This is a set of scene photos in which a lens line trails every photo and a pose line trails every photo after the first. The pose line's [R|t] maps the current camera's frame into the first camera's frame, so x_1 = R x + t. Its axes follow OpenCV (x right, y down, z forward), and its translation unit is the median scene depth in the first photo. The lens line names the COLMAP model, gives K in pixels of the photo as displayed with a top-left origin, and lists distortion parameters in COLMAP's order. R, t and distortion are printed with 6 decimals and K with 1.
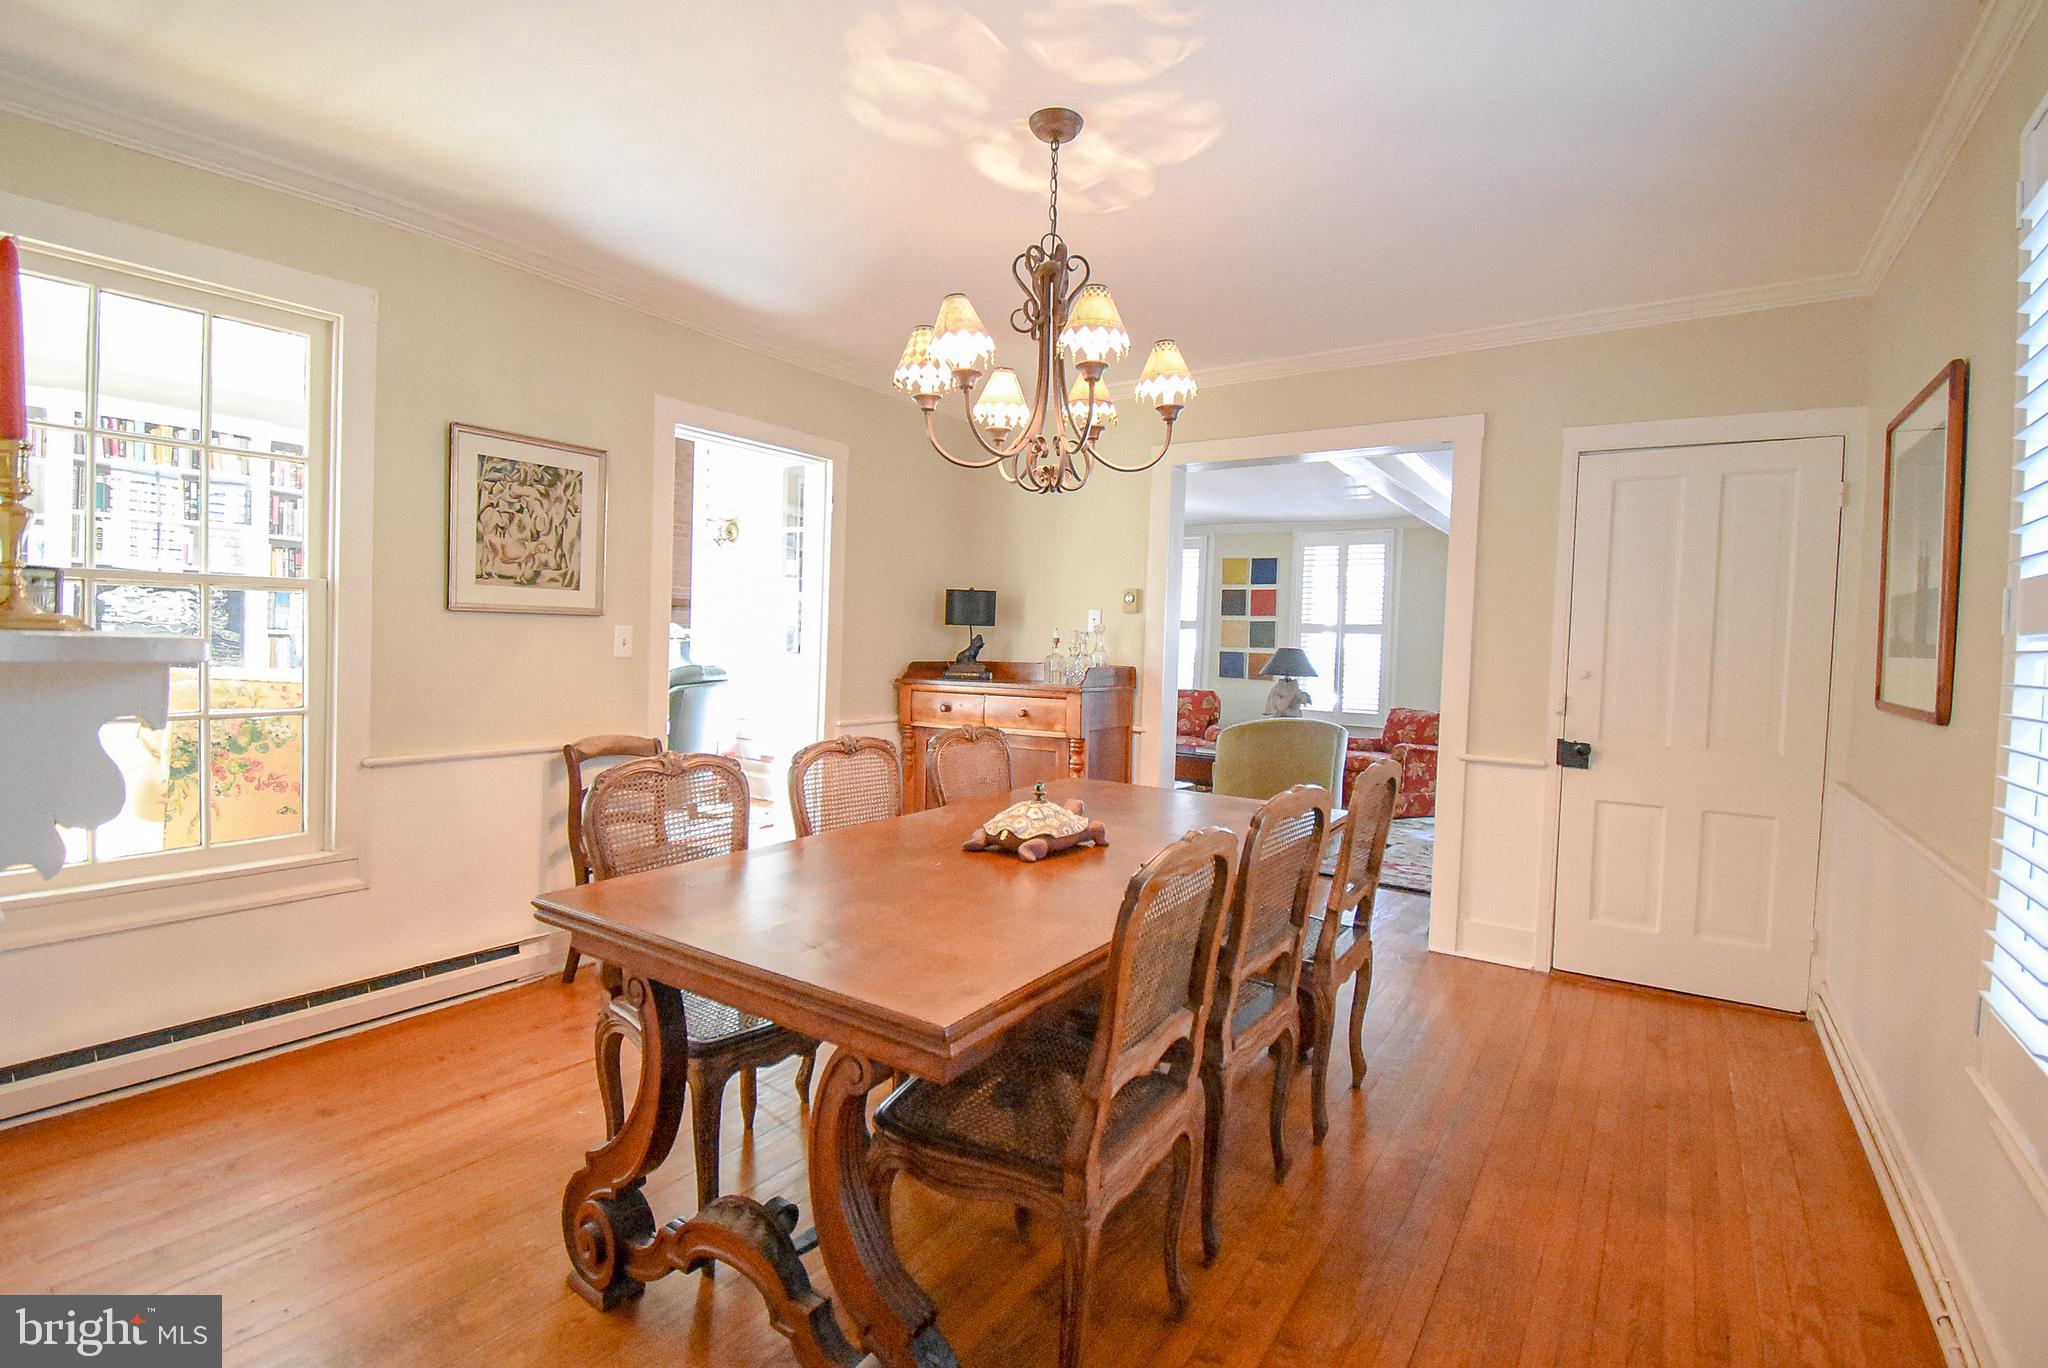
lens RADIAL K [[901.2, 0, 1043.6], [0, 901.2, 670.9], [0, 0, 1]] dist [0.000138, -0.000452]
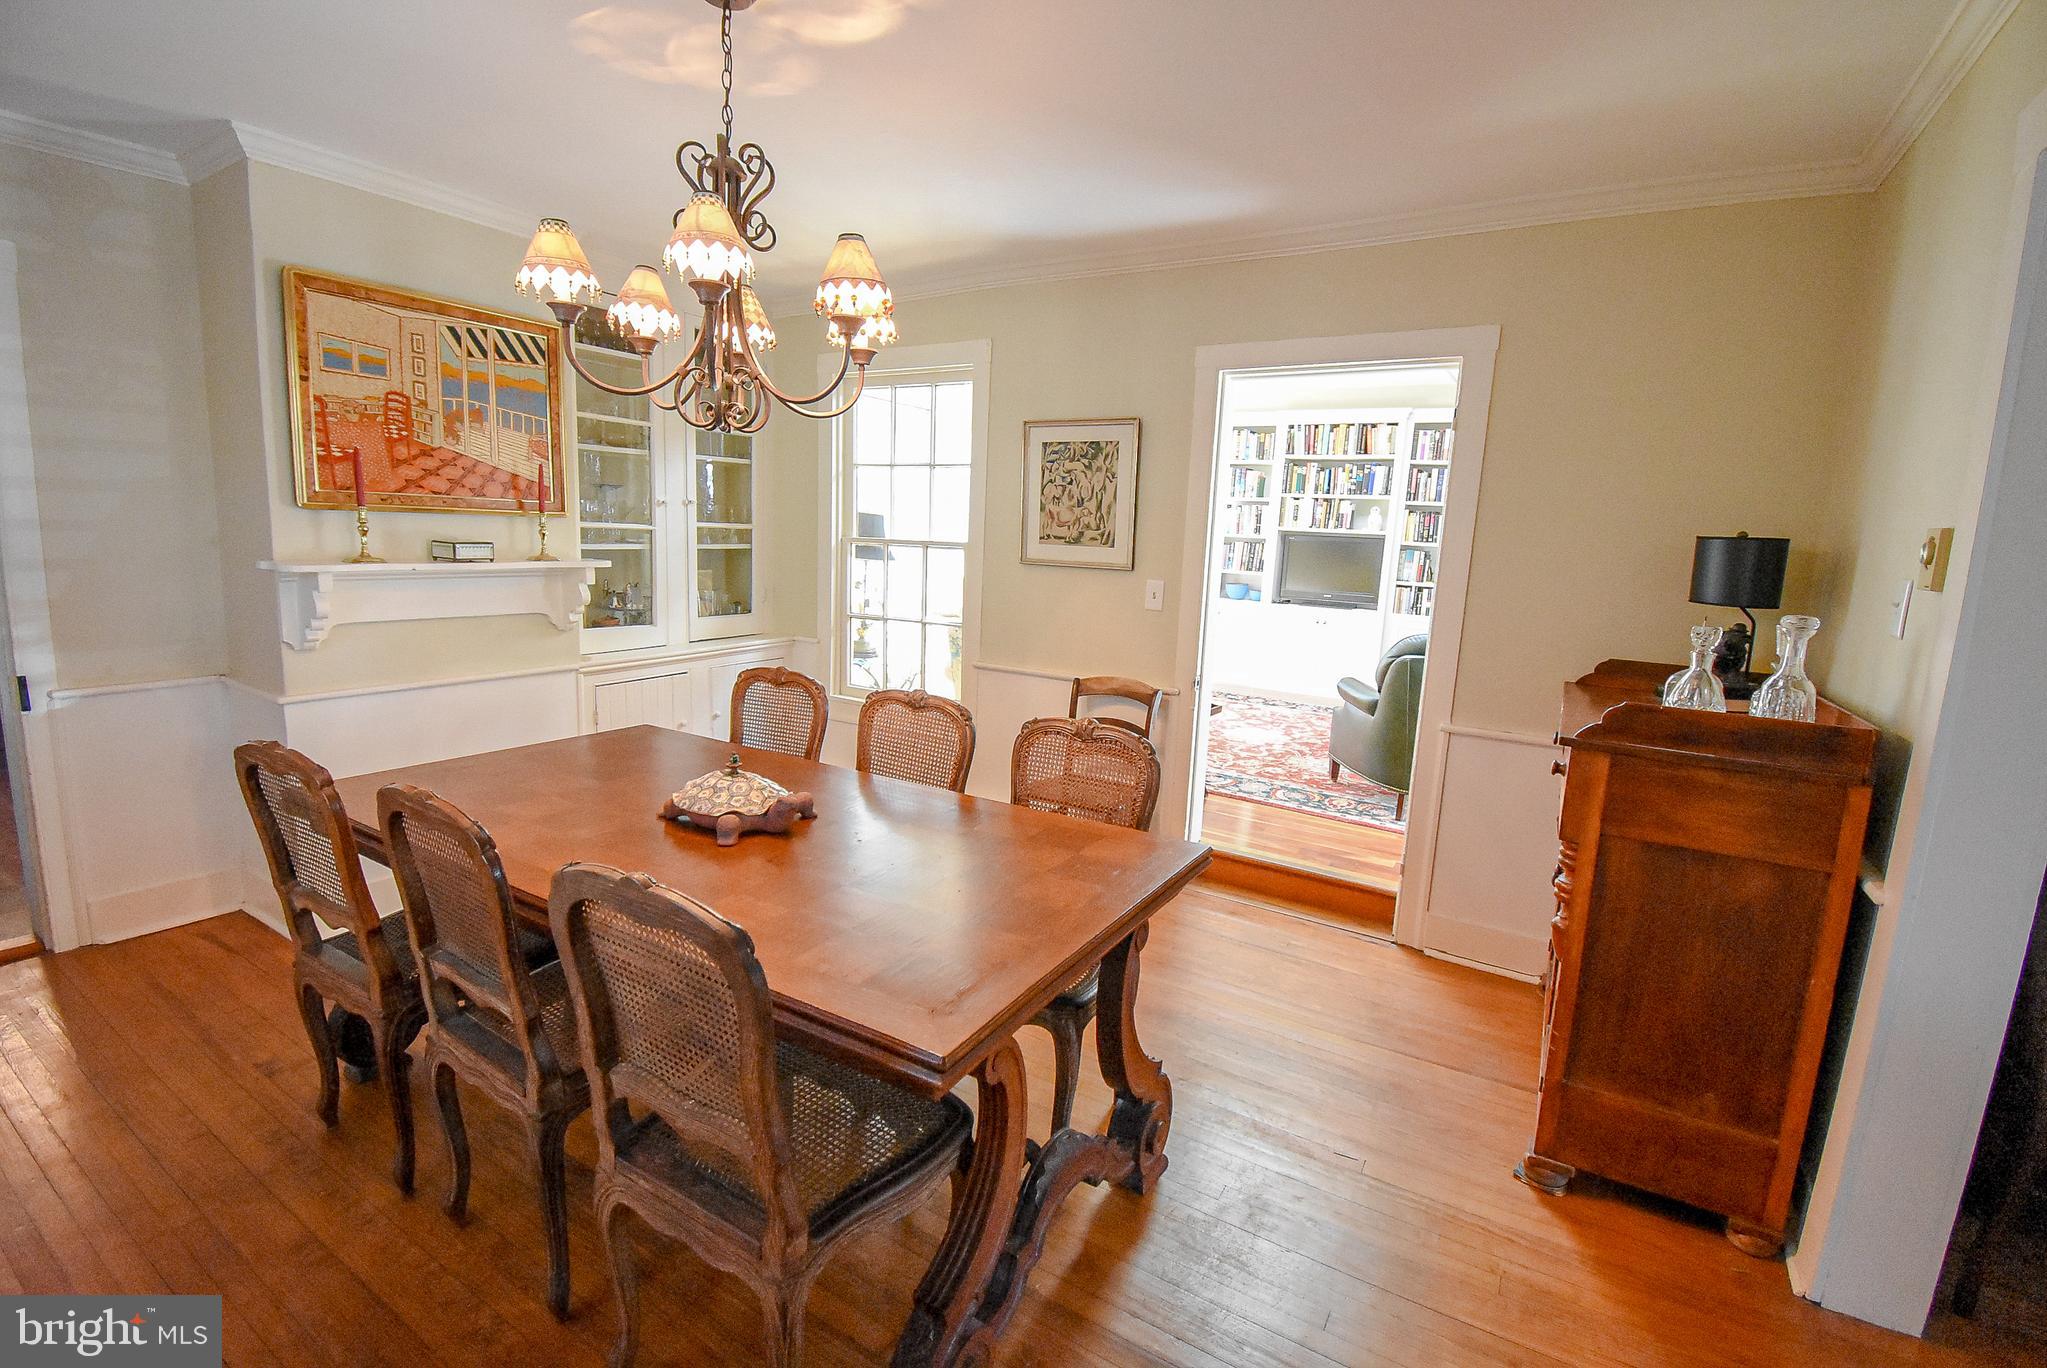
lens RADIAL K [[900.7, 0, 1040.5], [0, 900.7, 676.5], [0, 0, 1]] dist [0.000138, -0.000452]
pose [[0.052729, 0.133013, -0.989711, 0.646452], [-0.079795, 0.988481, 0.128597, -0.069887], [0.995416, 0.072194, 0.062735, 0.879241]]
